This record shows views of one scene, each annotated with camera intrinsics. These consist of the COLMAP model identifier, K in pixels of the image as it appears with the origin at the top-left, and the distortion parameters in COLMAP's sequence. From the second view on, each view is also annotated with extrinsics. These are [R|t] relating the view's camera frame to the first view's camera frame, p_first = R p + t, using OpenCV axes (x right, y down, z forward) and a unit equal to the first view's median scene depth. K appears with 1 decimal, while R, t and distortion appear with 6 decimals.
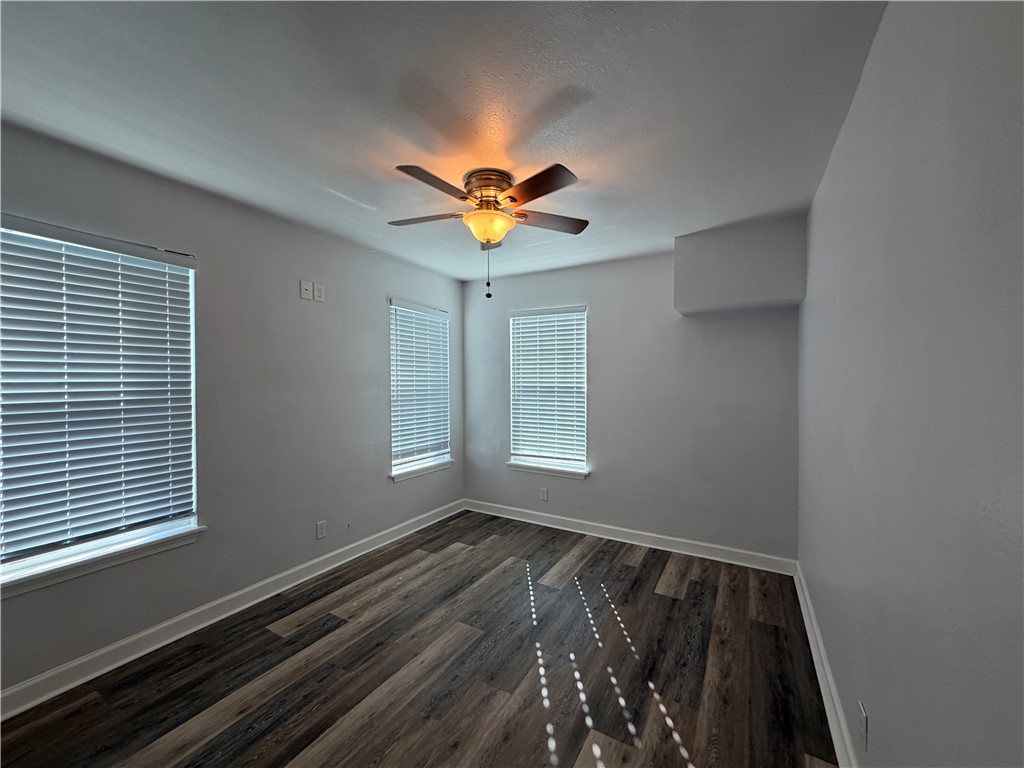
lens RADIAL K [[408.6, 0, 510.6], [0, 408.6, 385.9], [0, 0, 1]] dist [0.001359, -0.000144]
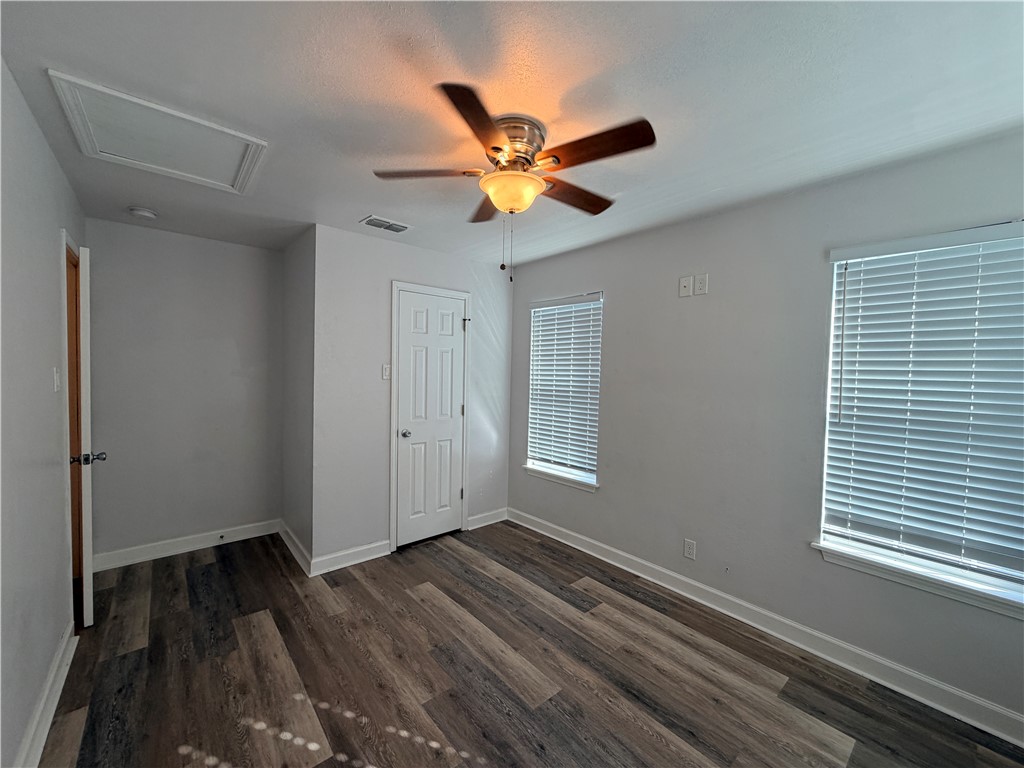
lens RADIAL K [[408.6, 0, 510.6], [0, 408.6, 385.9], [0, 0, 1]] dist [0.001359, -0.000144]
pose [[-0.330886, 0.027154, -0.943280, 0.661793], [-0.033938, 0.998597, 0.040651, -0.040051], [0.943060, 0.045464, -0.329500, 1.184513]]
